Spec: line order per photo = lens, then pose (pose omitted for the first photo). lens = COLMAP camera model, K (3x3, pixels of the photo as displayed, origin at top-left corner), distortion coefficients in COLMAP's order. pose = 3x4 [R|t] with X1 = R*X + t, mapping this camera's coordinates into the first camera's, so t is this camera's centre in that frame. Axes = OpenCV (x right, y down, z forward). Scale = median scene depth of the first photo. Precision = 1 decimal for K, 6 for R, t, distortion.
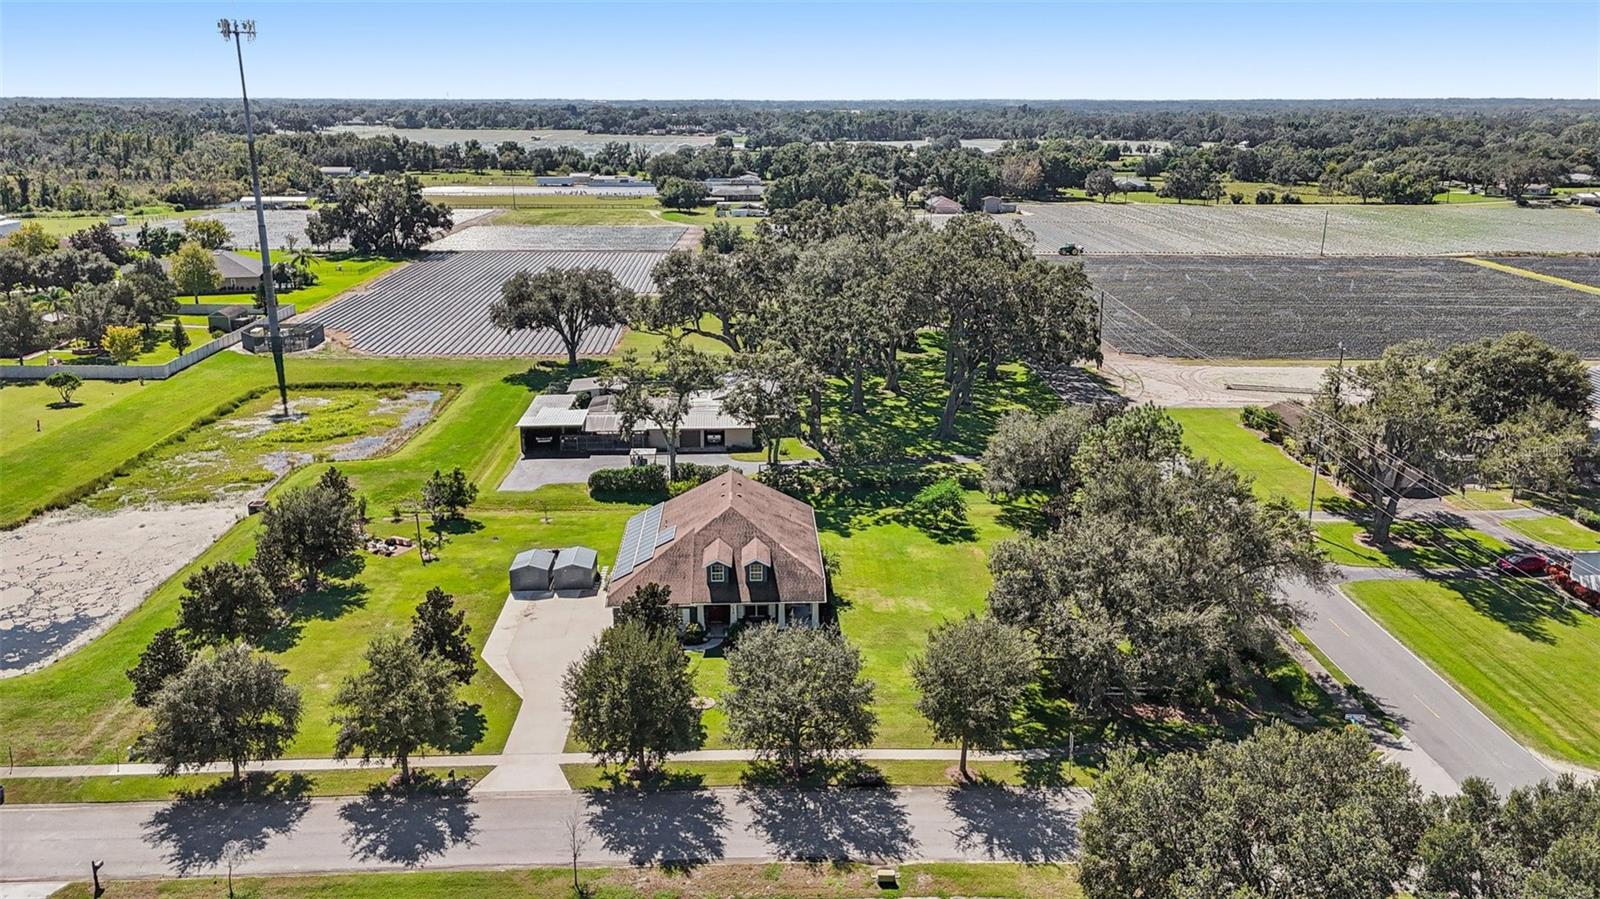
lens RADIAL K [[1176.5, 0, 797.8], [0, 1176.5, 508.4], [0, 0, 1]] dist [0.092719, -0.098242]
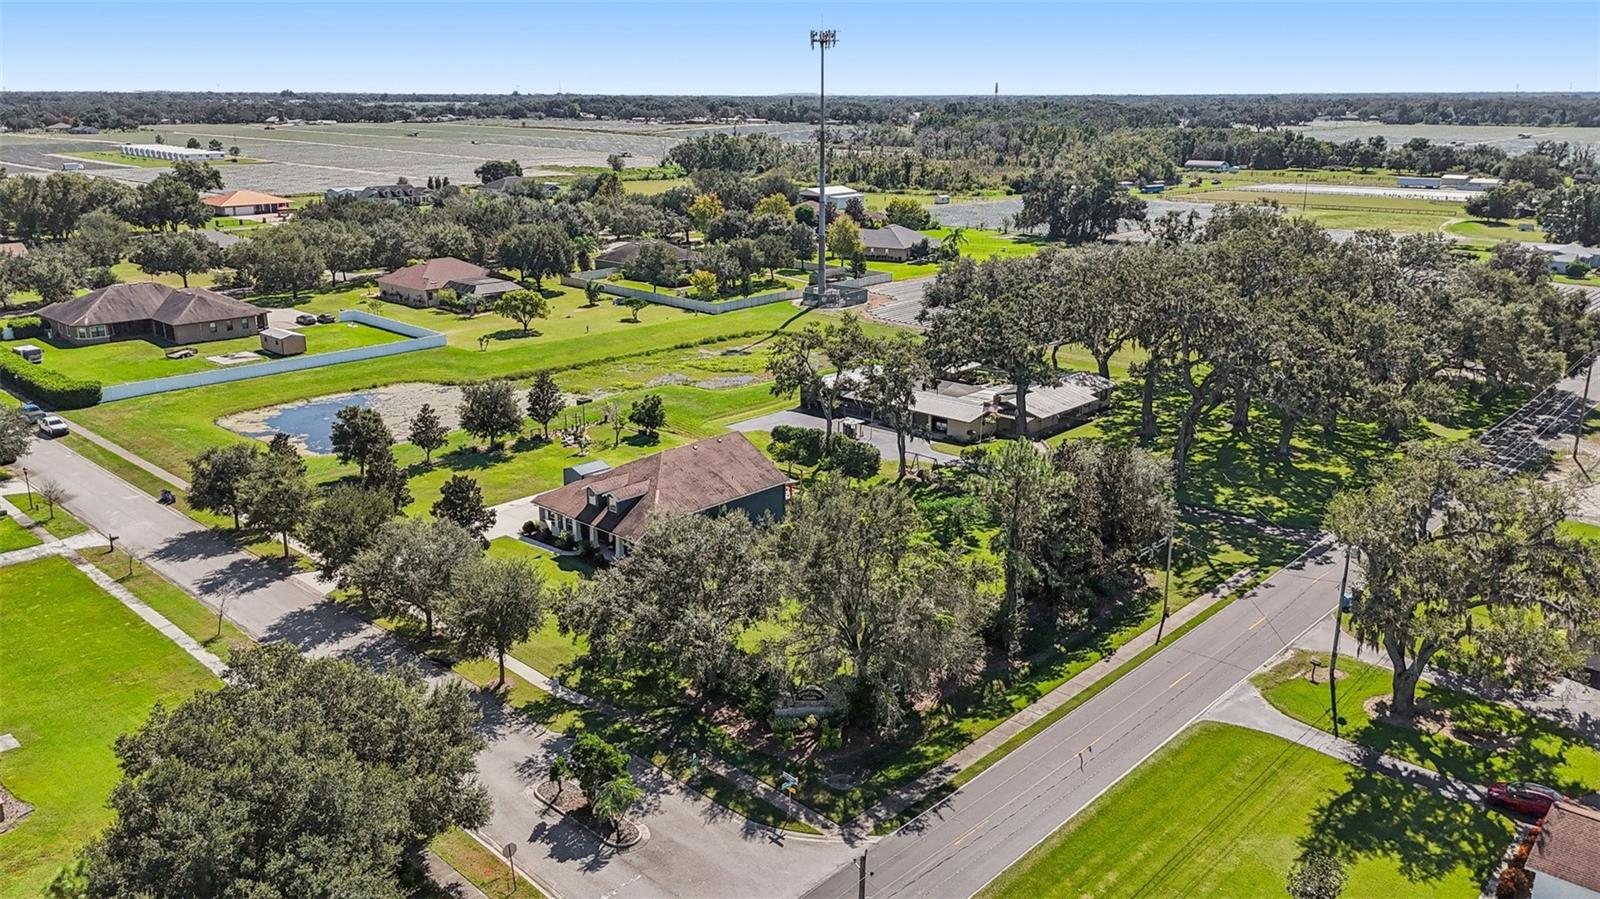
lens RADIAL K [[1176.5, 0, 797.8], [0, 1176.5, 508.4], [0, 0, 1]] dist [0.092719, -0.098242]
pose [[0.703356, 0.235706, -0.670621, 0.499969], [-0.233426, 0.967693, 0.095299, -0.053949], [0.671419, 0.089511, 0.735653, 0.159038]]
